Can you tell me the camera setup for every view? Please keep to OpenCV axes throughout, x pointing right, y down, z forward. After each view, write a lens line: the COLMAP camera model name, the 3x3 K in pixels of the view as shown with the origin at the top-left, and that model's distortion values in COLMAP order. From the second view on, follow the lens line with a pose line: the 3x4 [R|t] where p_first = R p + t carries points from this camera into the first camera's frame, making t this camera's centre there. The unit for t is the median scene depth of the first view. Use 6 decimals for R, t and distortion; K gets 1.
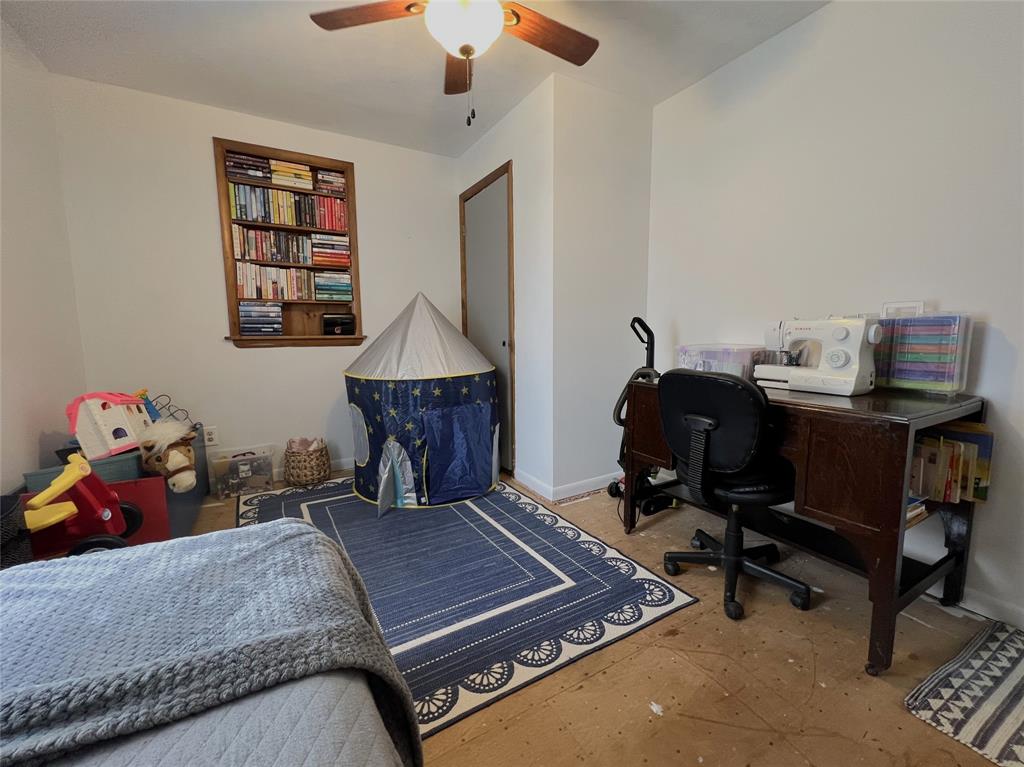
lens RADIAL K [[421.2, 0, 508.8], [0, 421.2, 381.8], [0, 0, 1]] dist [0.000889, 0.000121]
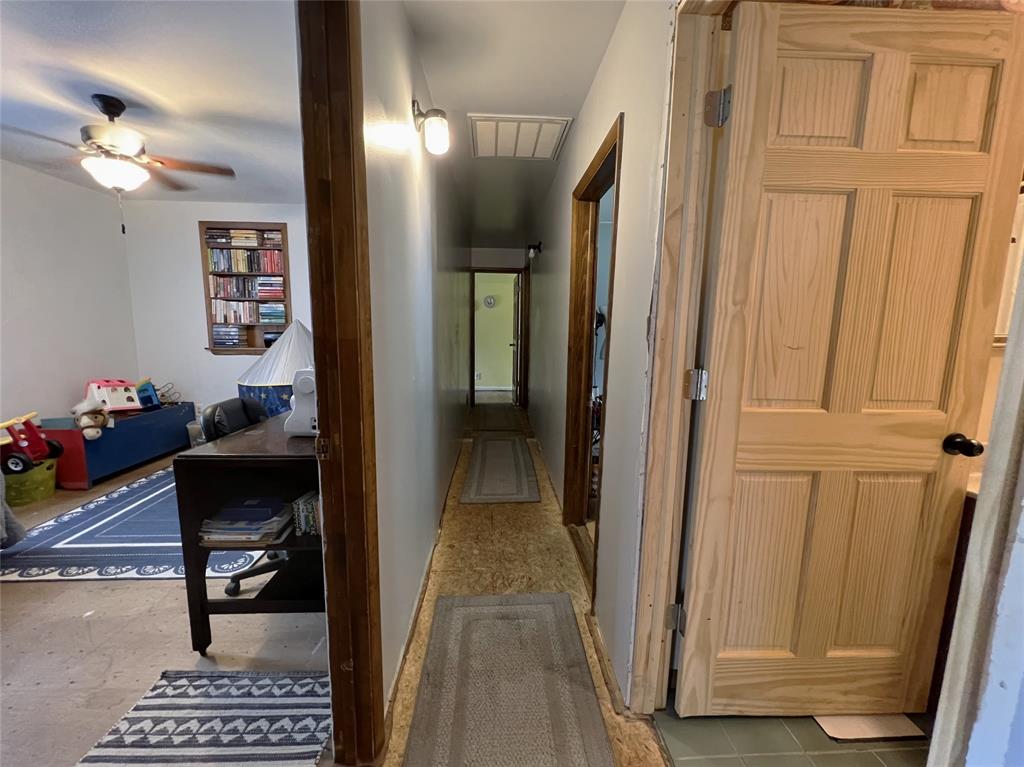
lens RADIAL K [[414.7, 0, 509.5], [0, 414.7, 383.3], [0, 0, 1]] dist [0.000526, 0.000091]
pose [[0.888685, 0.078458, -0.451756, 1.013041], [-0.071742, 0.996910, 0.032007, -0.103968], [0.452871, 0.003966, 0.891567, 0.140660]]
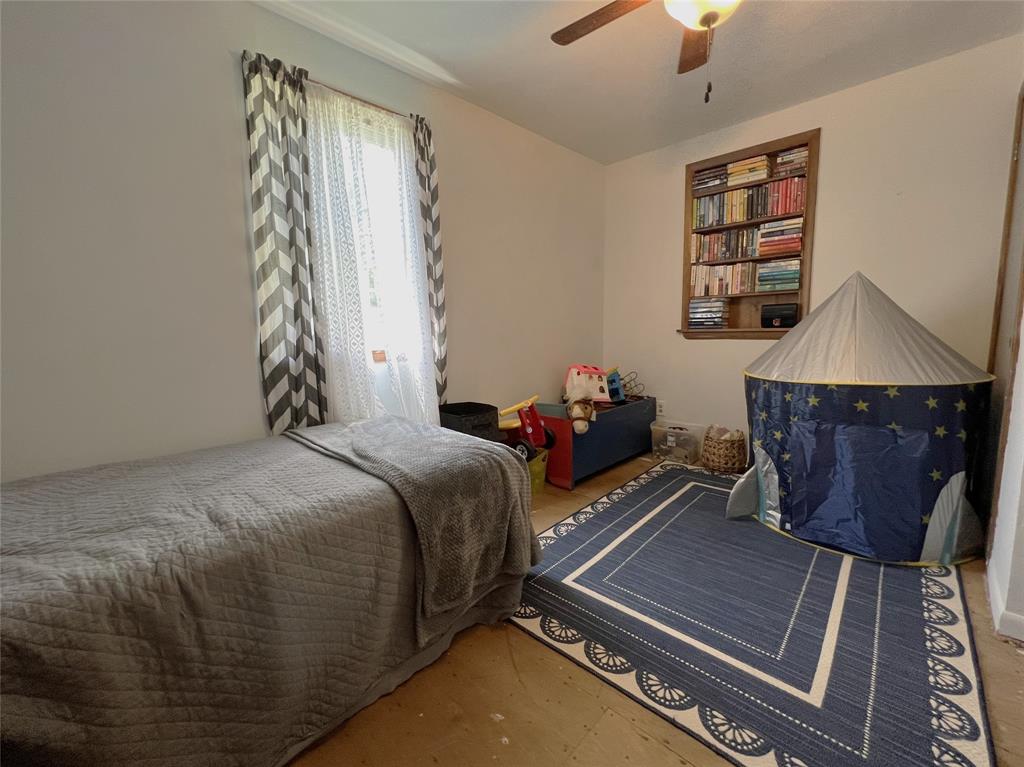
lens RADIAL K [[427.9, 0, 511.7], [0, 427.9, 381.6], [0, 0, 1]] dist [-0.001592, 0.000047]
pose [[0.275698, 0.118111, -0.953960, 0.386342], [-0.094570, 0.990941, 0.095359, -0.030675], [0.956581, 0.063926, 0.284370, 0.196645]]
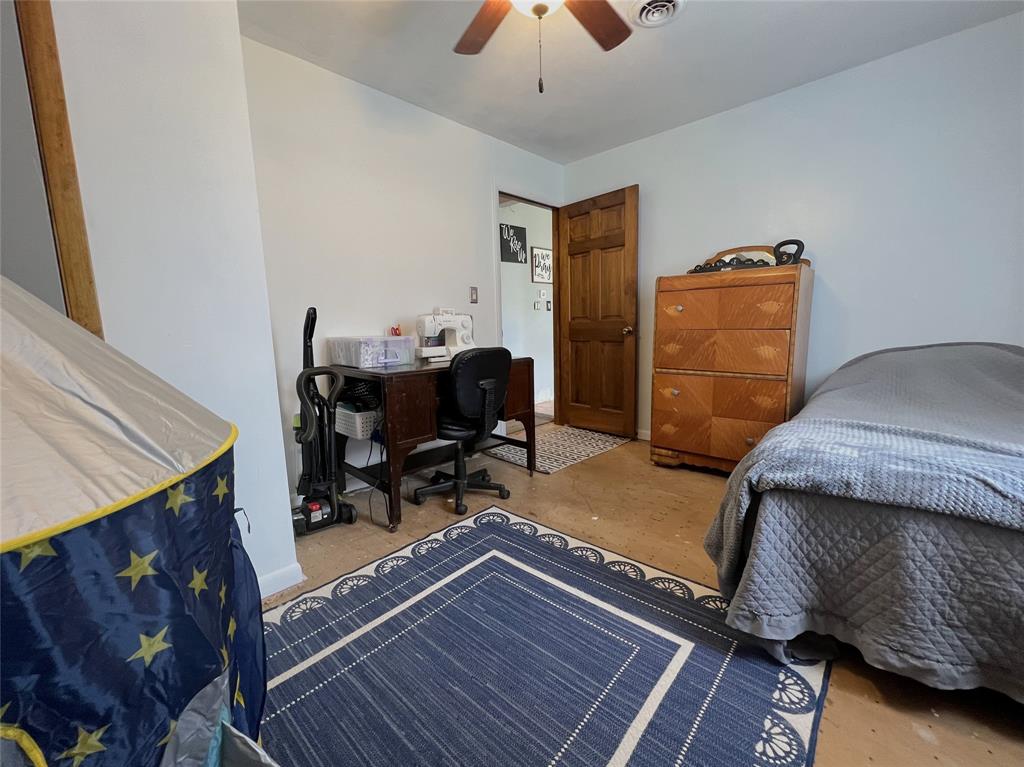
lens RADIAL K [[420.5, 0, 513.8], [0, 420.5, 384.8], [0, 0, 1]] dist [0.000462, 0.000199]
pose [[-0.294978, -0.119461, 0.948007, -0.535108], [0.141829, 0.975689, 0.167080, -0.072960], [-0.944919, 0.183740, -0.270863, 0.743462]]
